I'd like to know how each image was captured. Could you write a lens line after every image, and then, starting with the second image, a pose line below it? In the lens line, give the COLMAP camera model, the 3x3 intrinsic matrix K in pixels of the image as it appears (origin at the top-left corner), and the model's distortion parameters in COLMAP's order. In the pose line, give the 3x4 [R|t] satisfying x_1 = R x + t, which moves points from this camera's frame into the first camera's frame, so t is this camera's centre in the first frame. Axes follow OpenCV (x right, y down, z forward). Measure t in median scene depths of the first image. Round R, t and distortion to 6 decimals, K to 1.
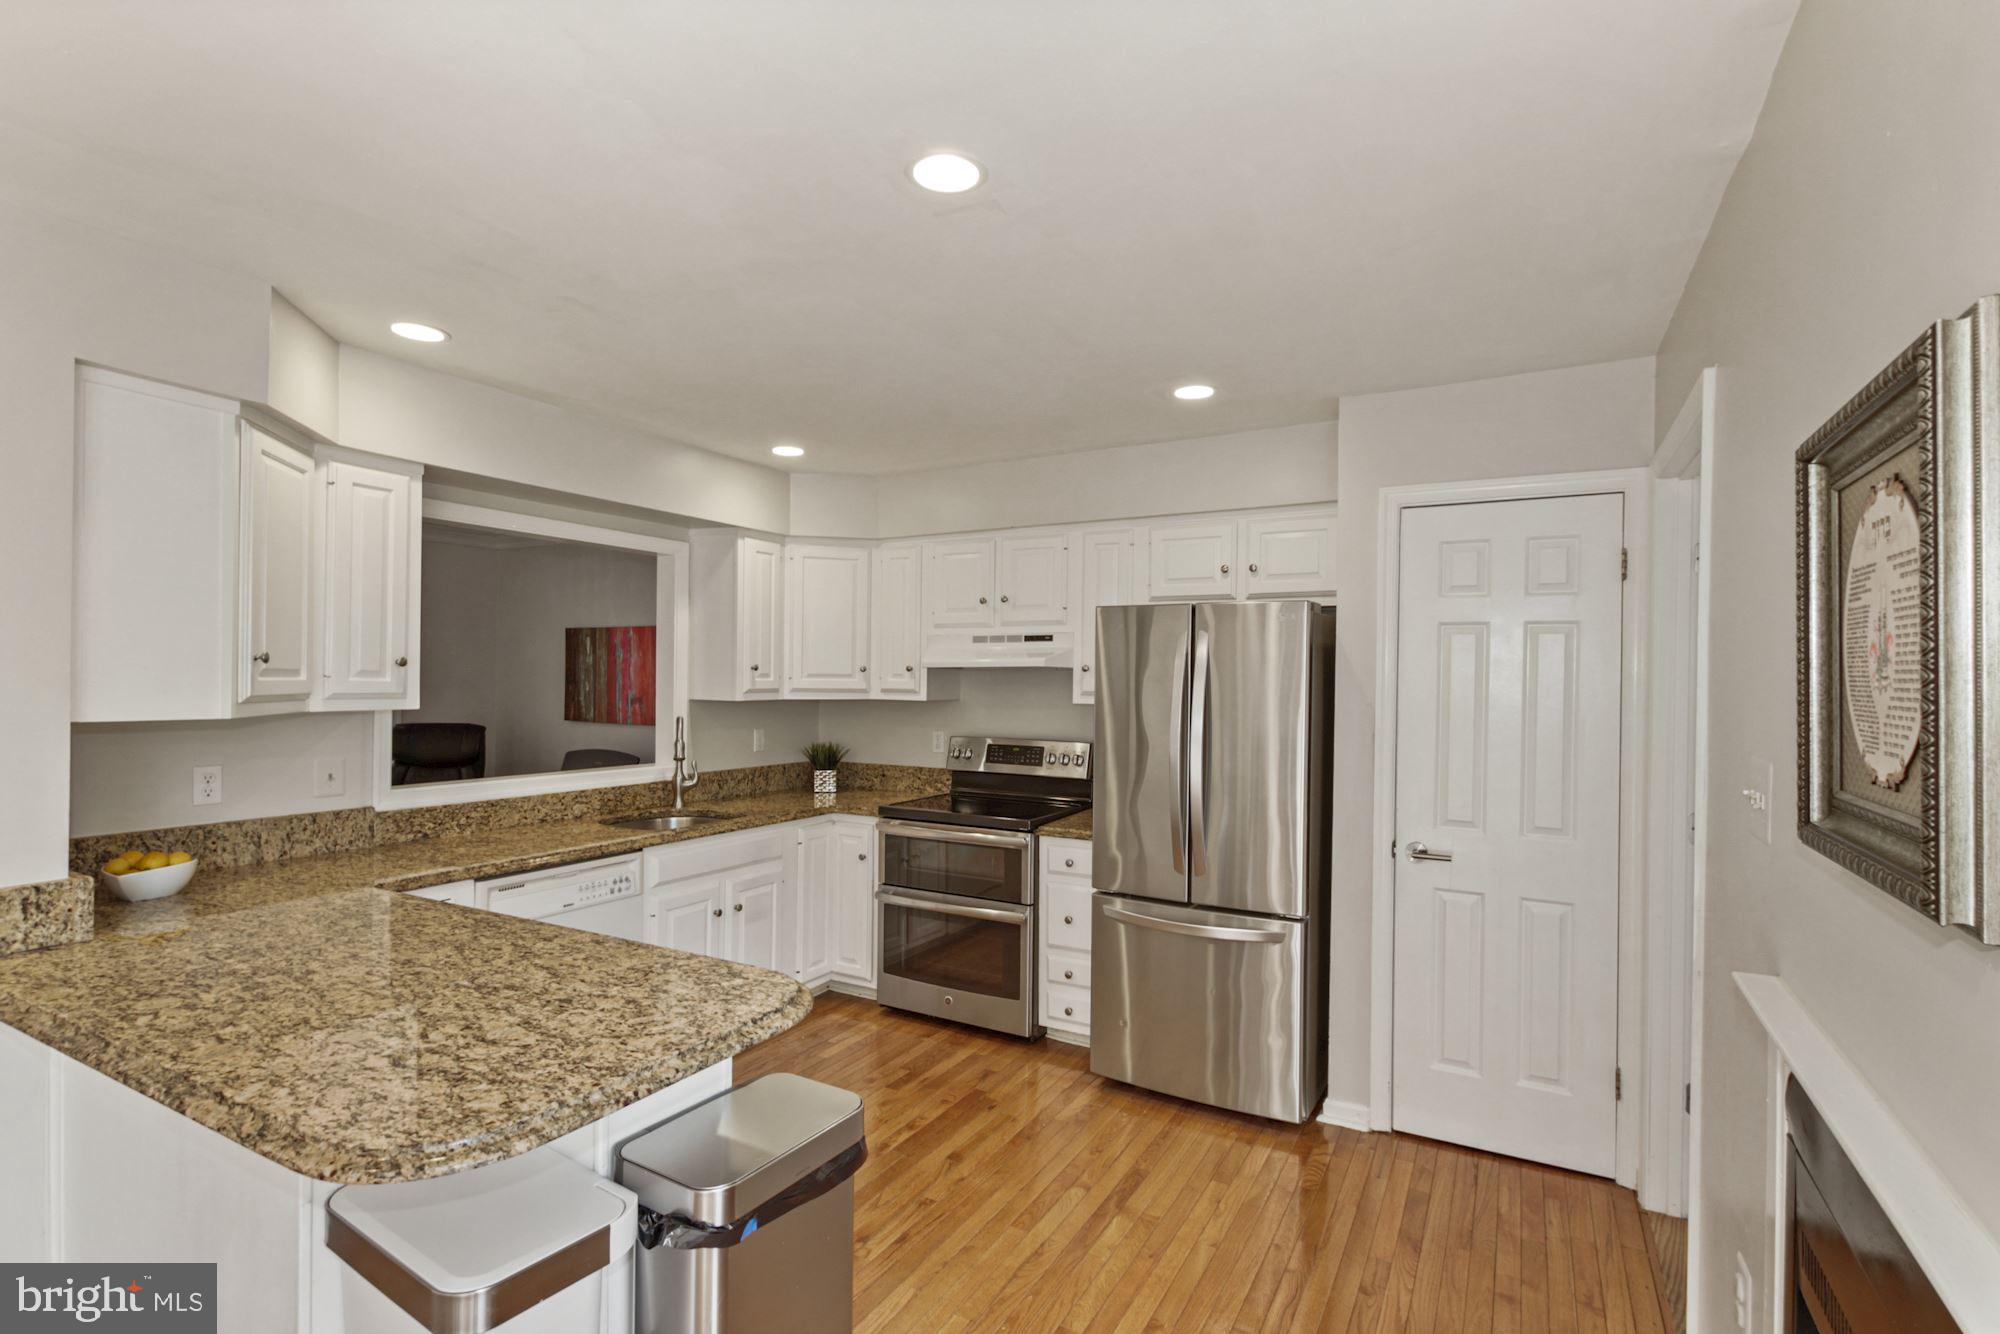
lens RADIAL K [[941.6, 0, 1005.1], [0, 941.6, 677.1], [0, 0, 1]] dist [0.002848, 0.000349]
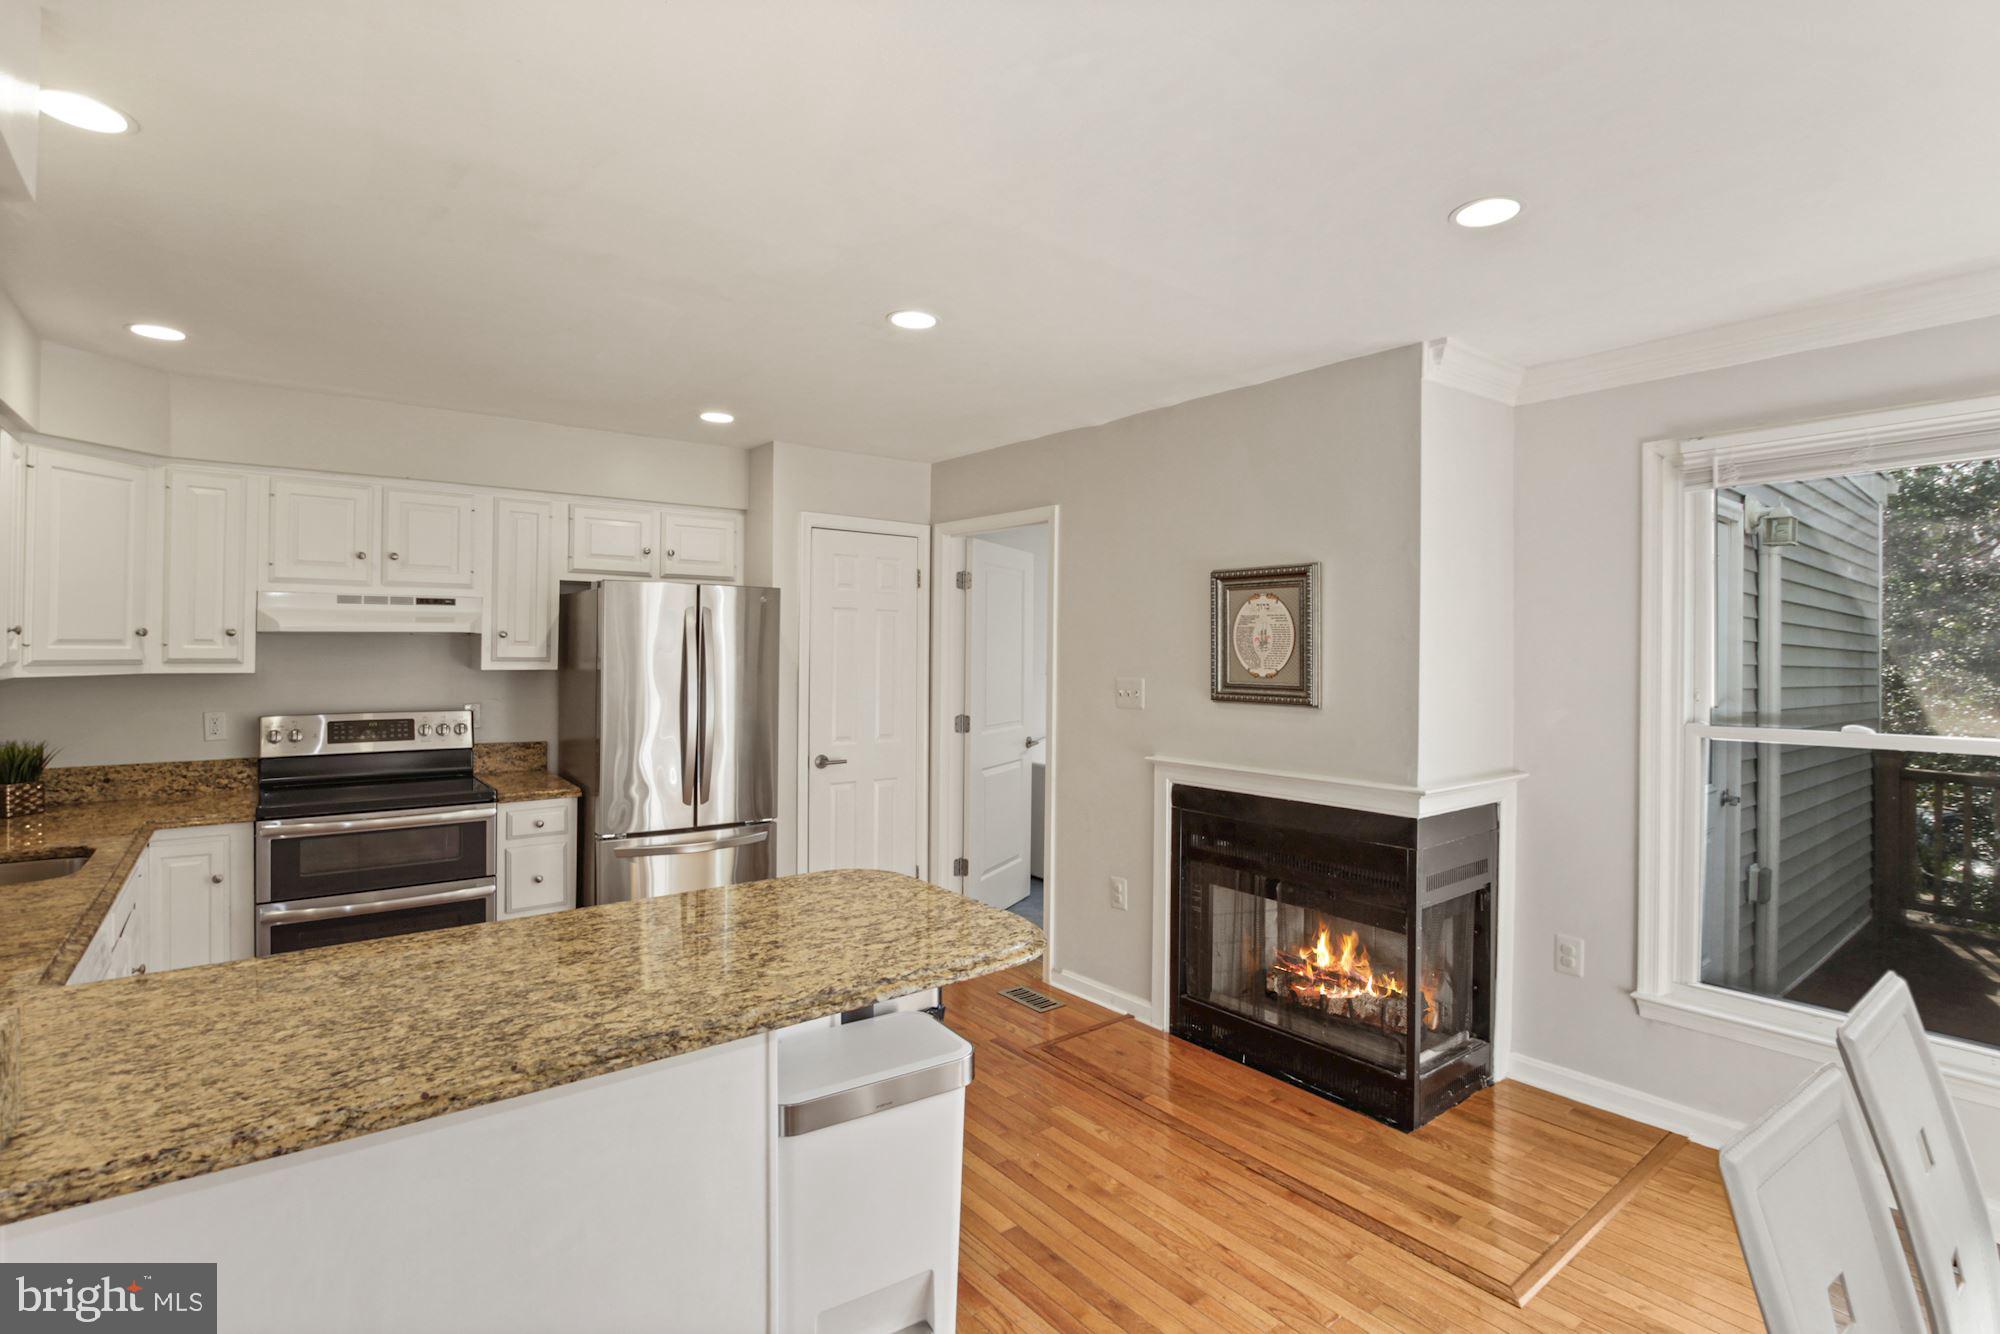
lens RADIAL K [[958.1, 0, 1024.9], [0, 958.1, 631.2], [0, 0, 1]] dist [-0.026878, 0.000079]
pose [[0.369438, 0.007221, 0.929227, -0.688996], [-0.002584, 0.999974, -0.006744, -0.007601], [-0.929252, 0.000091, 0.369447, 0.120669]]
